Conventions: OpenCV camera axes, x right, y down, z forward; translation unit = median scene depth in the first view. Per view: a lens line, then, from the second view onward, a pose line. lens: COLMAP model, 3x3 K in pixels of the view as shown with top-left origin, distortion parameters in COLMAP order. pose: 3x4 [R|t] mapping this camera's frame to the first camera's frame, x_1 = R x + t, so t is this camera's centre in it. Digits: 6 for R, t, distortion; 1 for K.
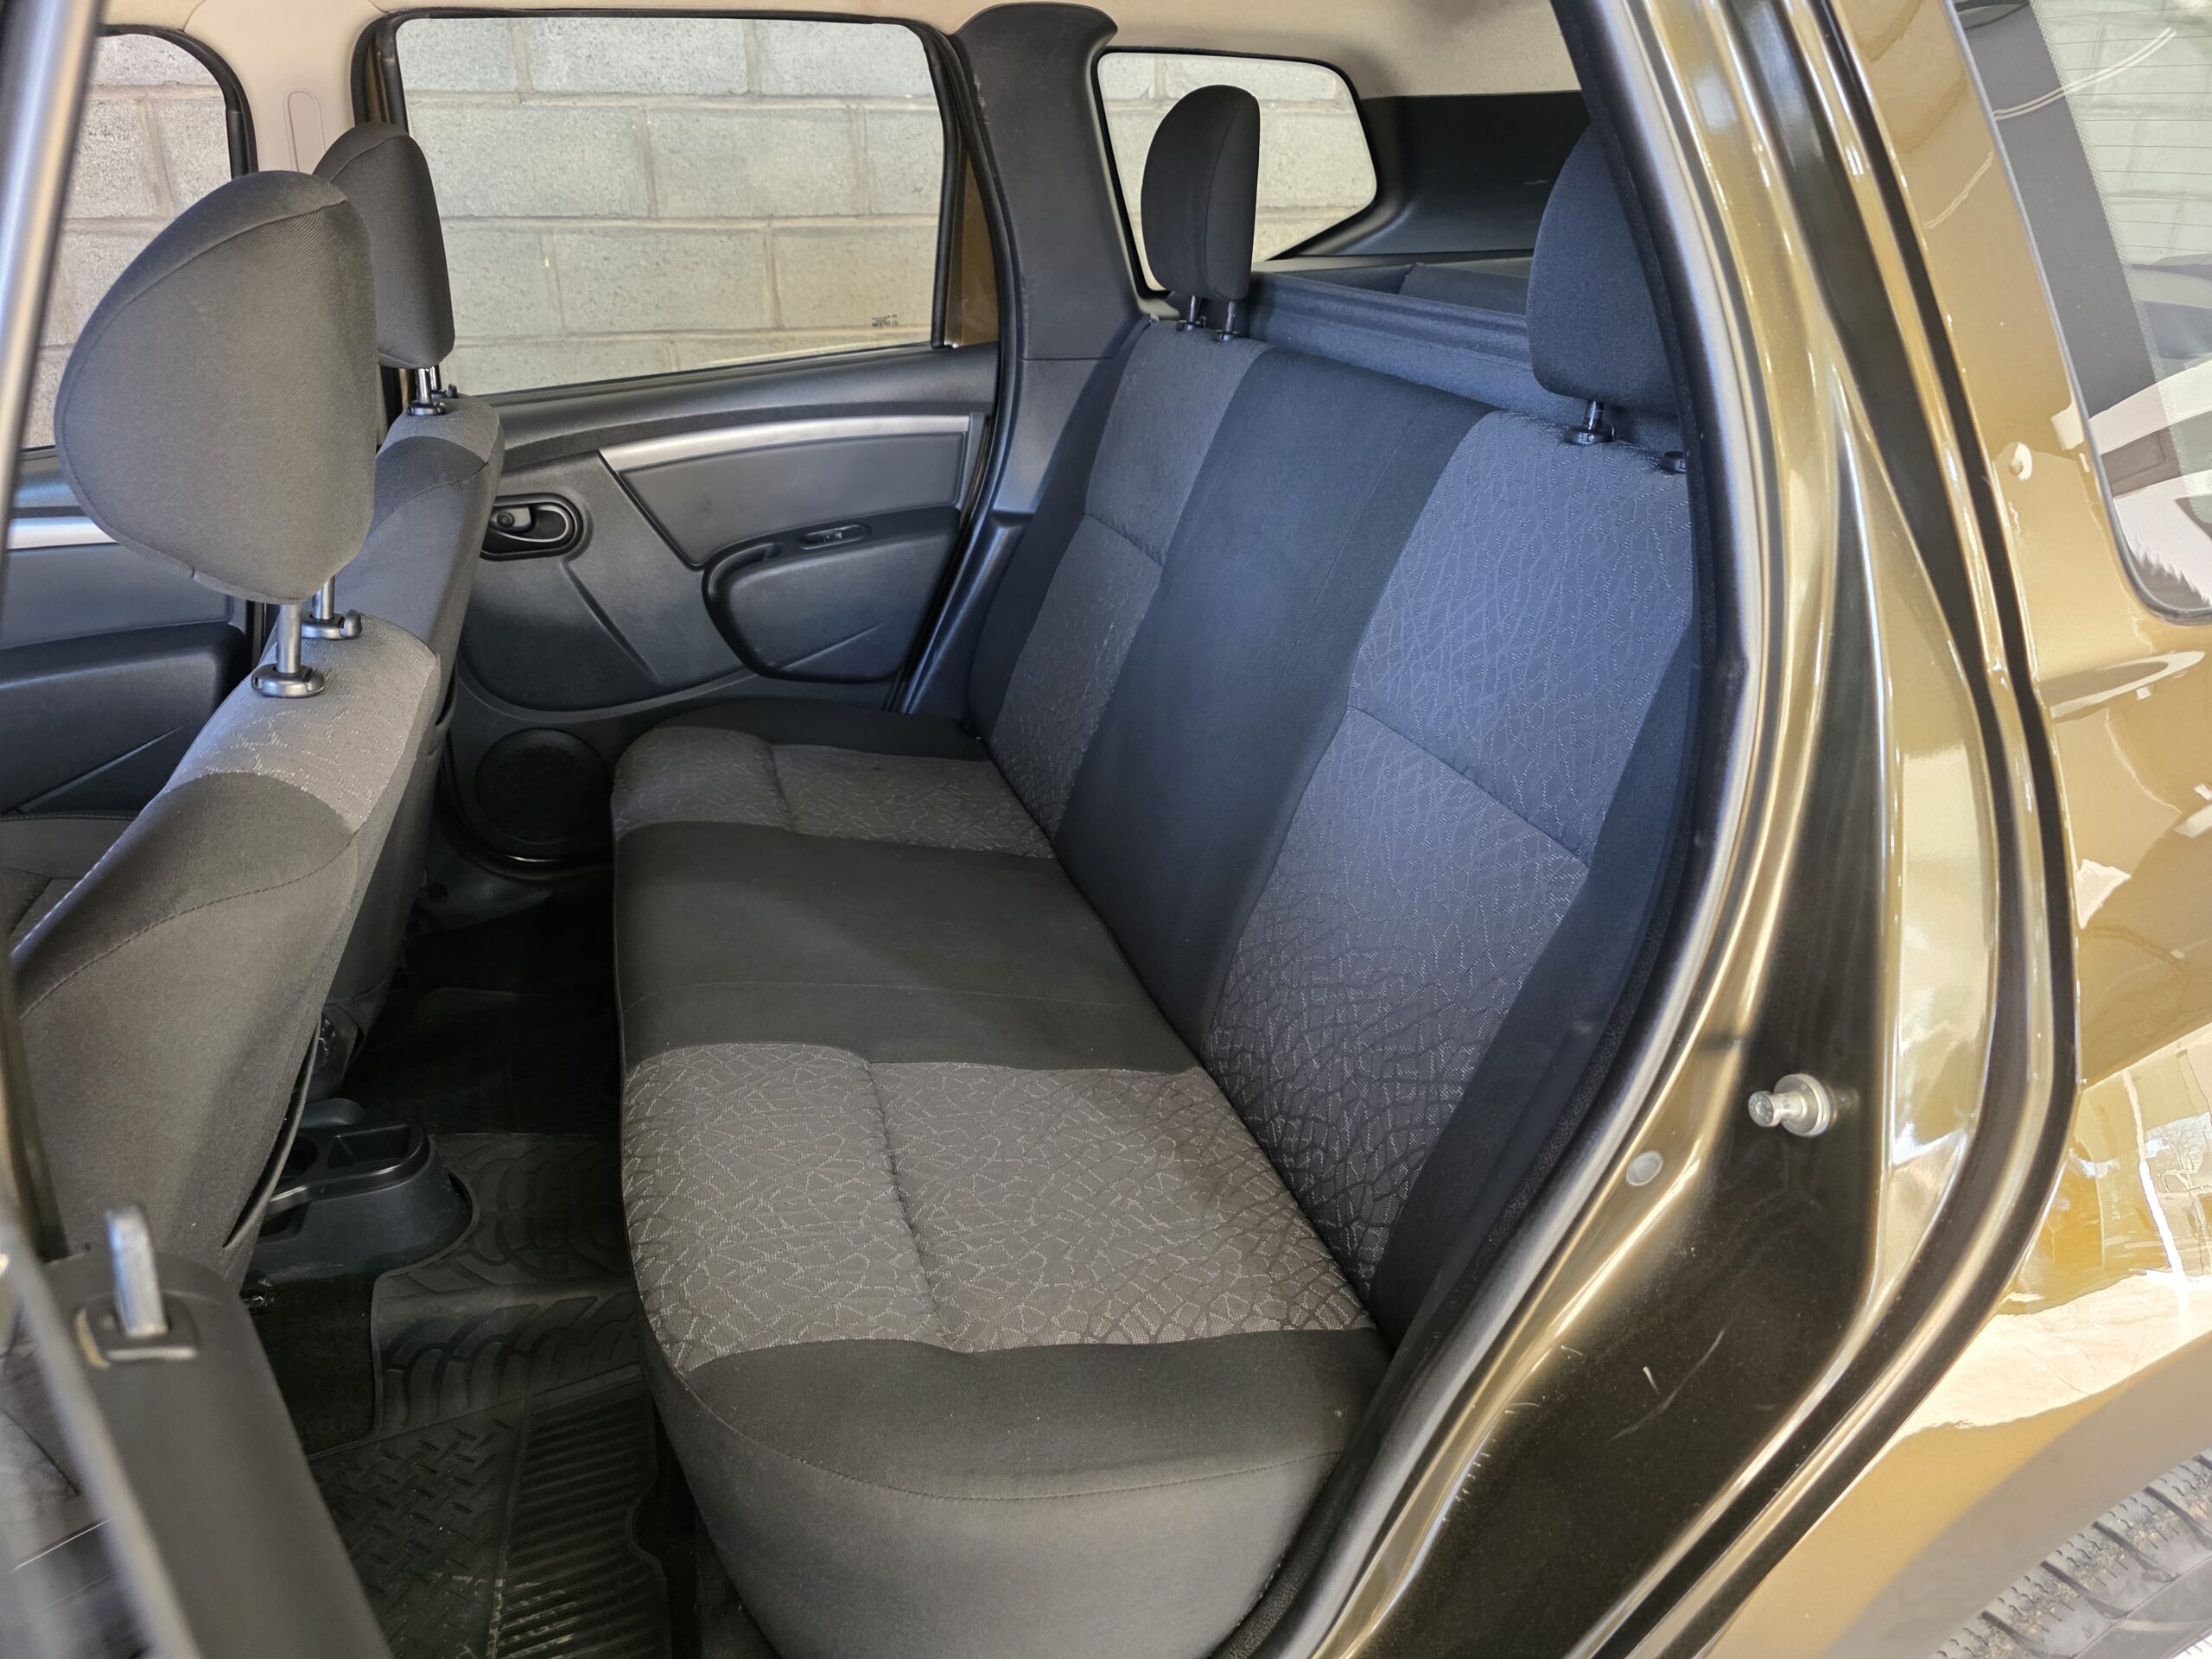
lens RADIAL K [[1498.5, 0, 1093.9], [0, 1498.5, 827.8], [0, 0, 1]] dist [0.047092, -0.045235]
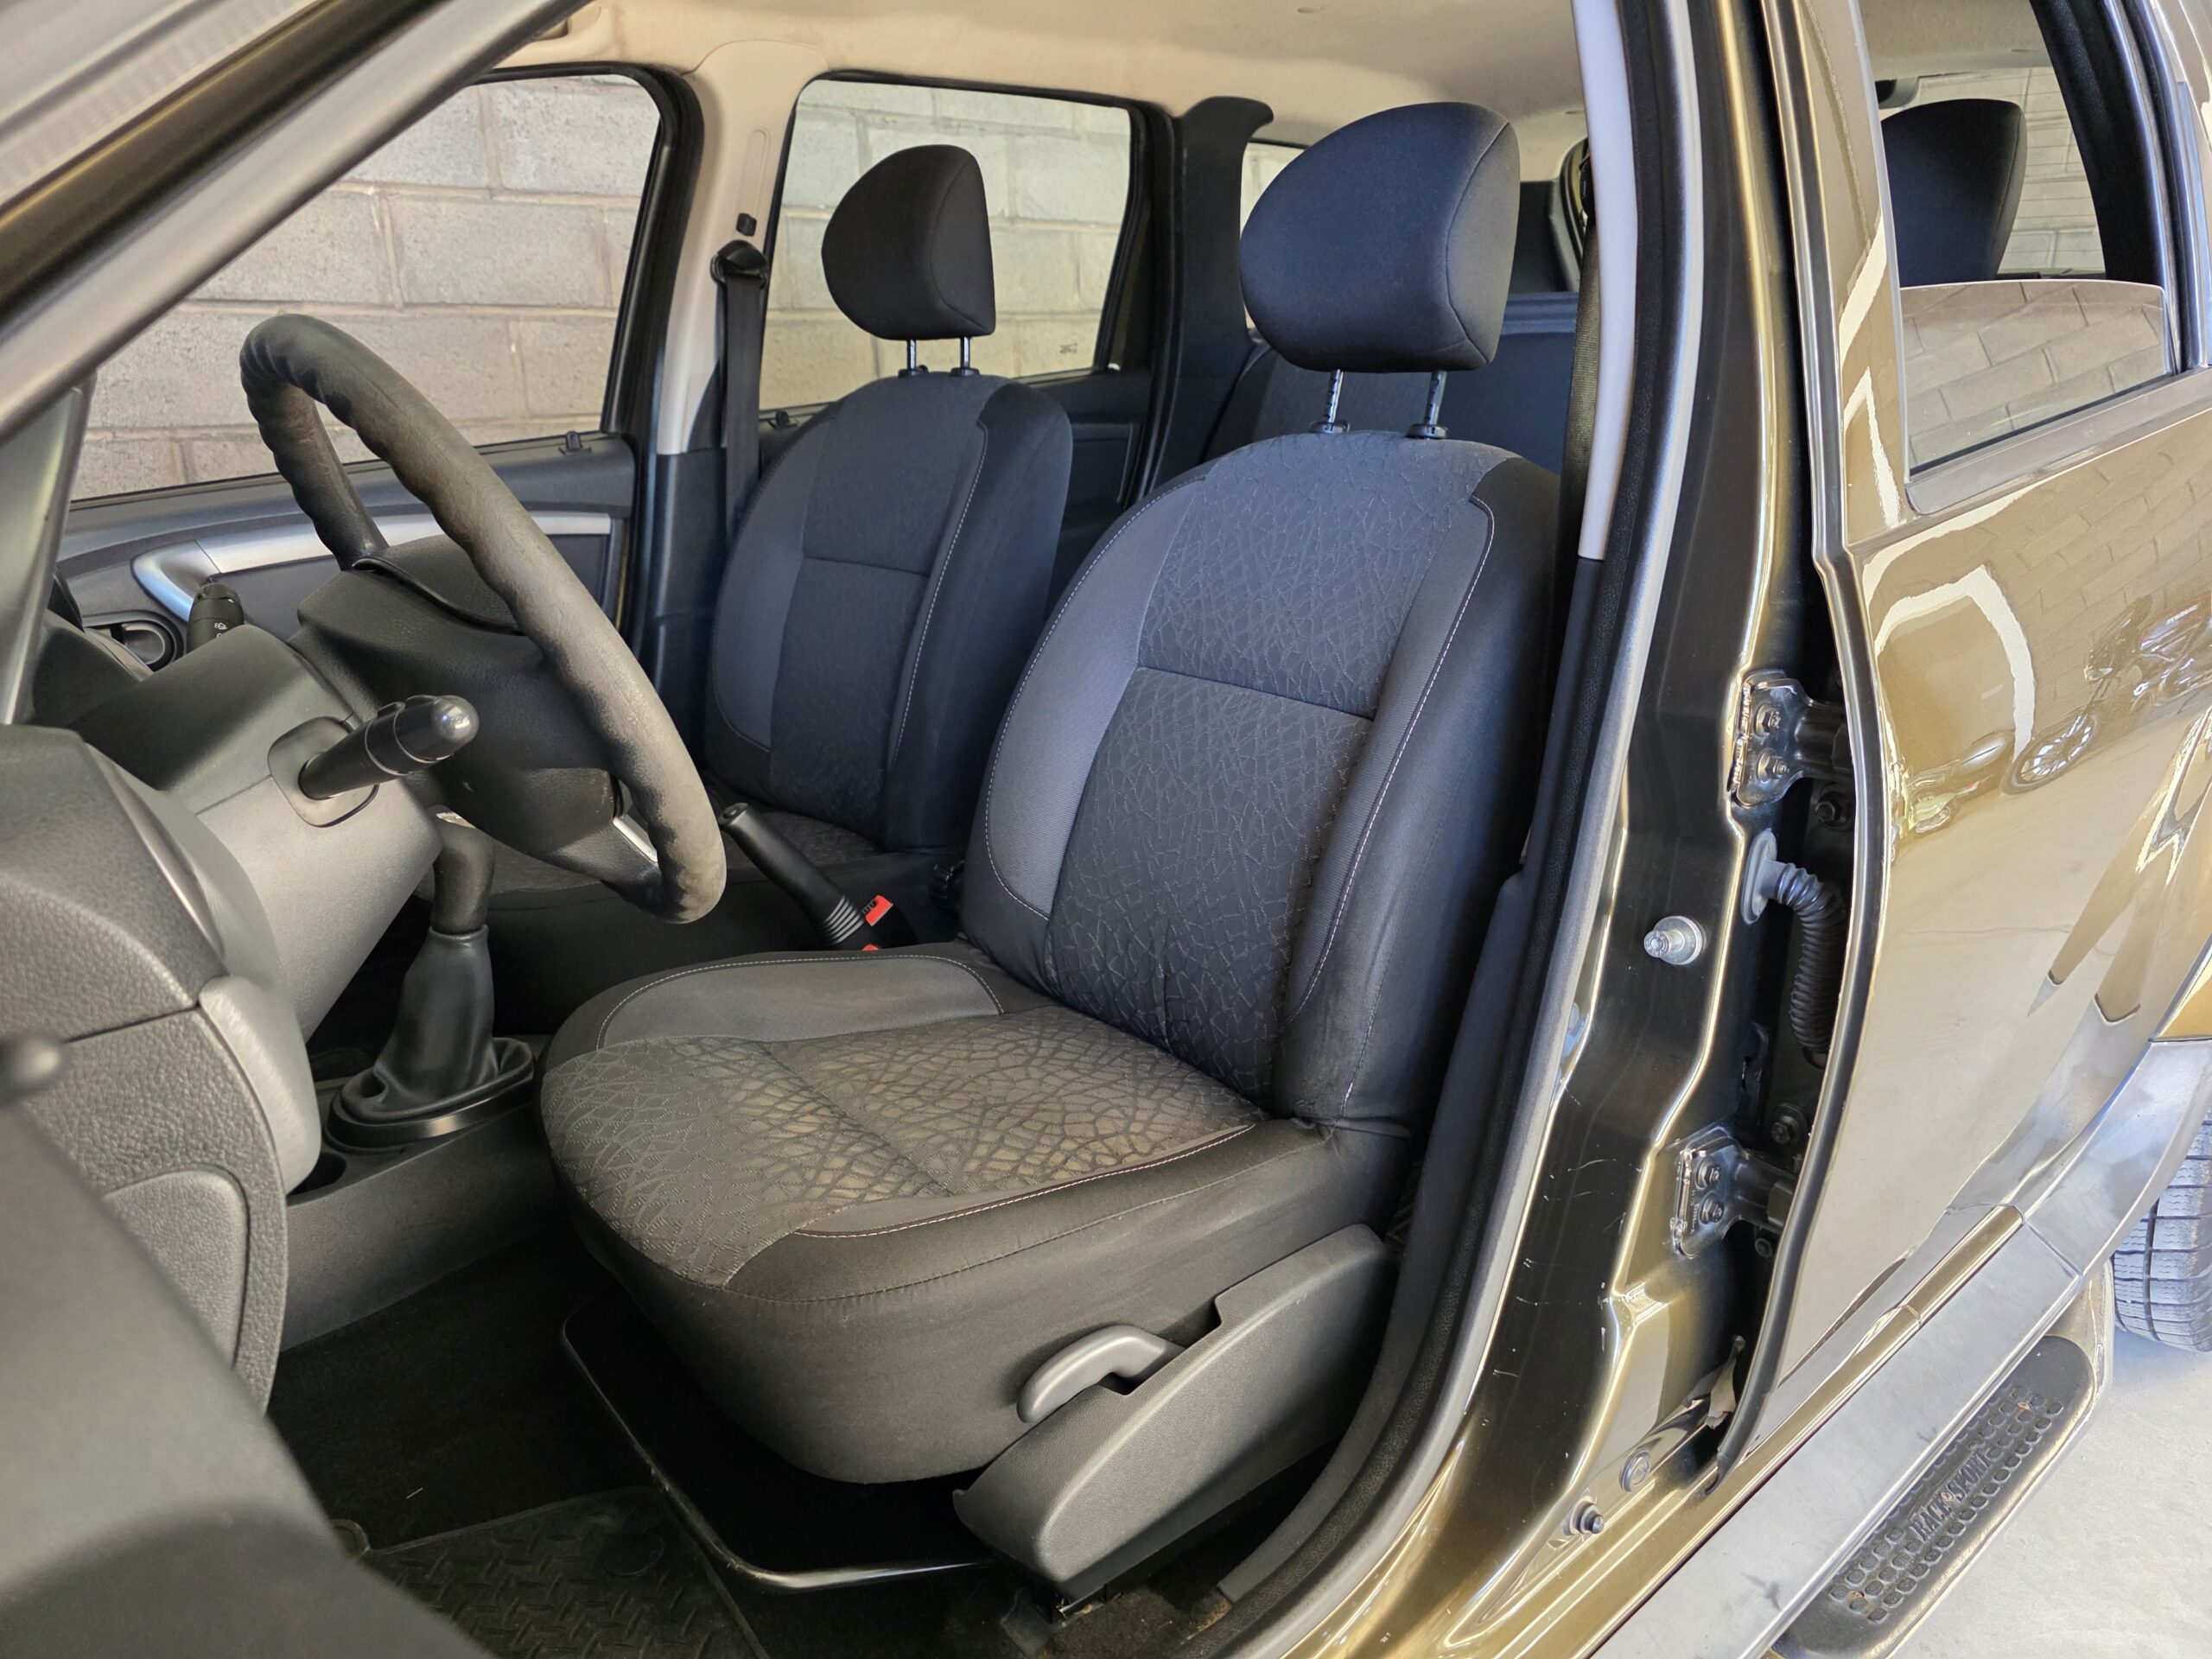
lens RADIAL K [[1498.5, 0, 1125.3], [0, 1498.5, 833.0], [0, 0, 1]] dist [0.047092, -0.045235]
pose [[0.935371, -0.116245, 0.334017, -0.359453], [0.149011, 0.986054, -0.074117, 0.096818], [-0.320743, 0.119099, 0.939649, -0.074392]]
